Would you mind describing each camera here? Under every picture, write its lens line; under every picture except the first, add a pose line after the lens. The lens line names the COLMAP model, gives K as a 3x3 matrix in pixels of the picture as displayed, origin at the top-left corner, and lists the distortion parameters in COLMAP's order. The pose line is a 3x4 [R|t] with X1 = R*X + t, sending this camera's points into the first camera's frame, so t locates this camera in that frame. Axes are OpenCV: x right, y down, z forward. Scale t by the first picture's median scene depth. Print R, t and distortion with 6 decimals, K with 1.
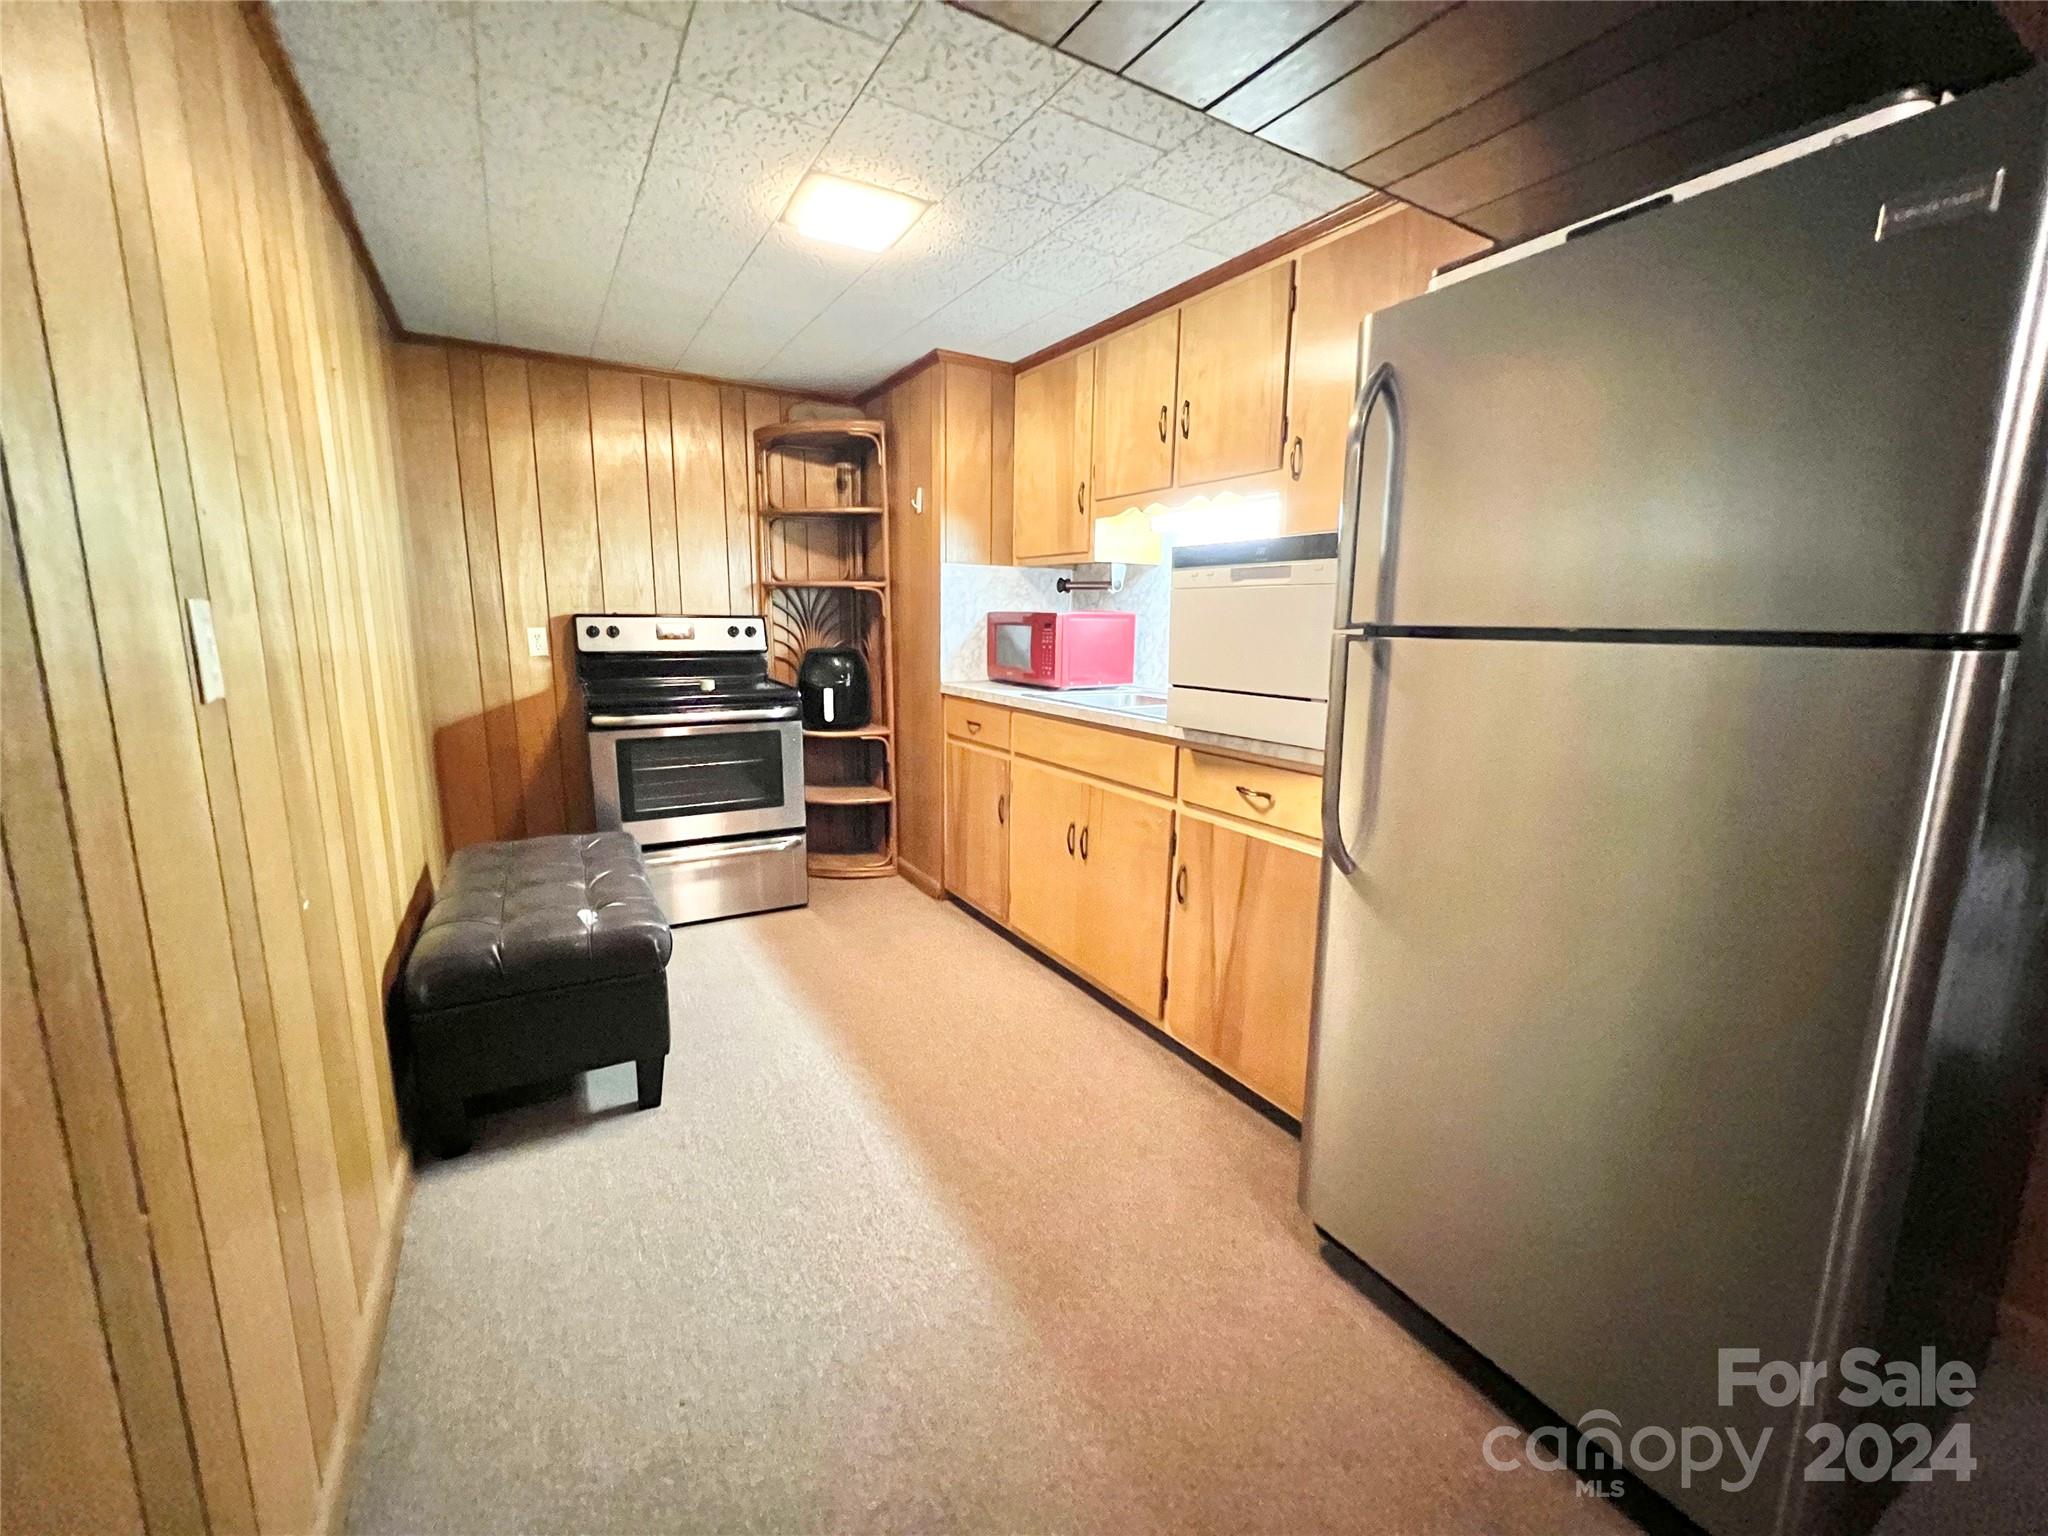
lens RADIAL K [[824.1, 0, 1024.6], [0, 824.1, 760.3], [0, 0, 1]] dist [-0.005047, 0.001411]
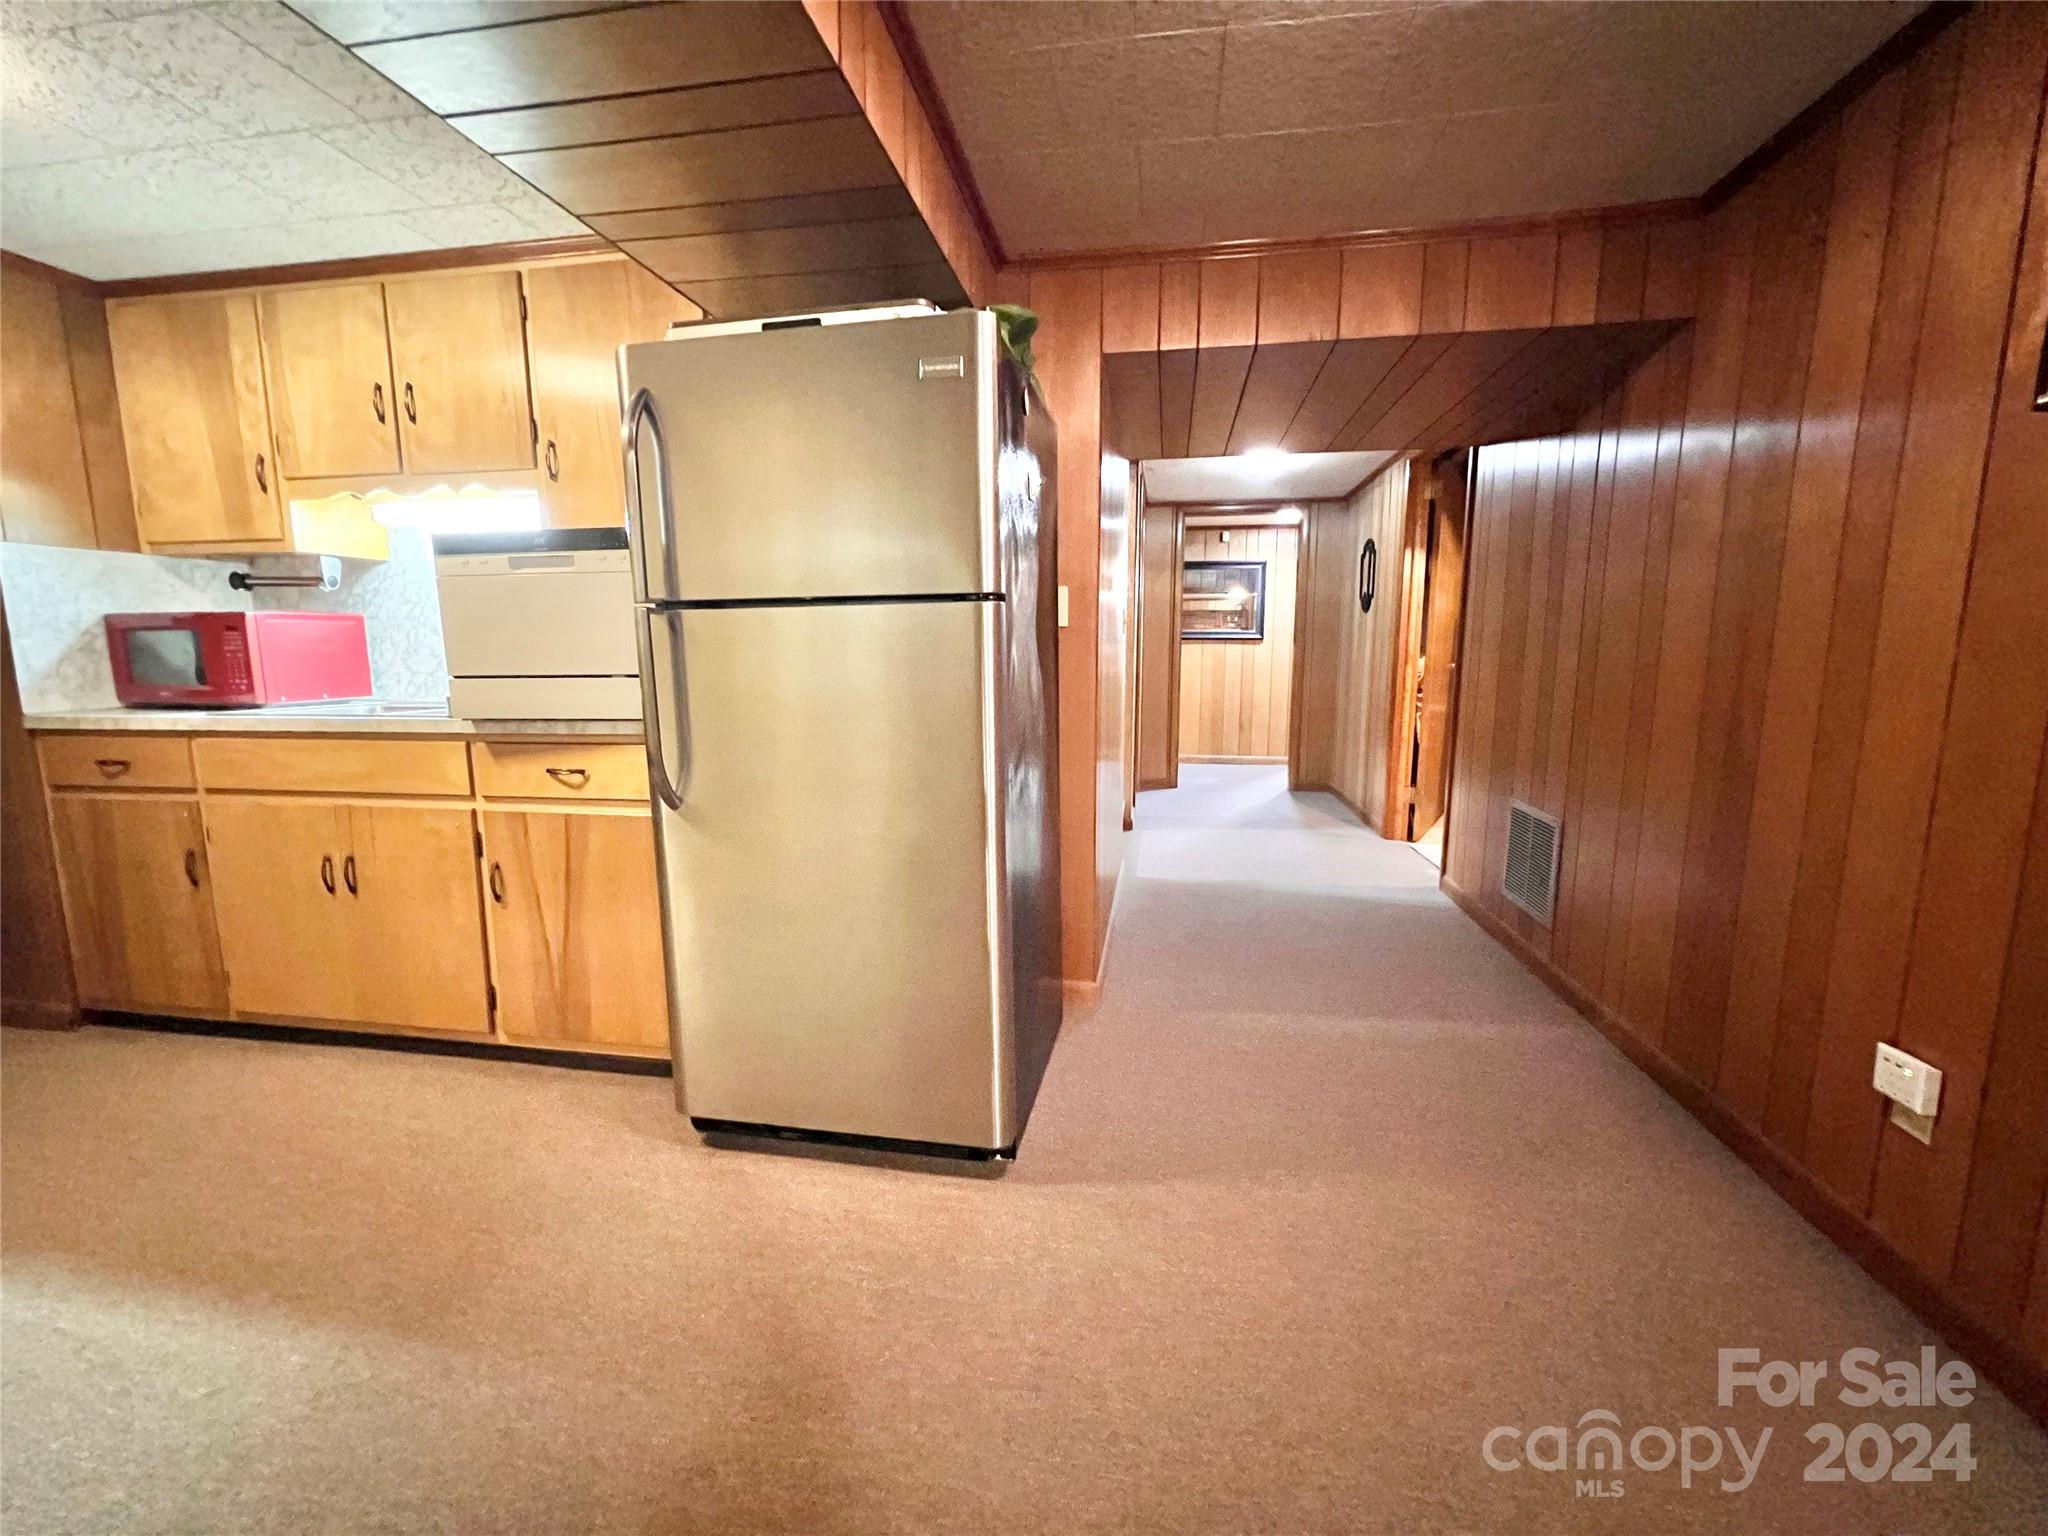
lens RADIAL K [[824.1, 0, 1028.6], [0, 824.1, 767.3], [0, 0, 1]] dist [-0.005047, 0.001411]
pose [[0.650513, -0.128101, 0.748614, -0.110495], [0.148432, 0.988109, 0.040101, 0.070861], [-0.744850, 0.085032, 0.661792, -0.122357]]
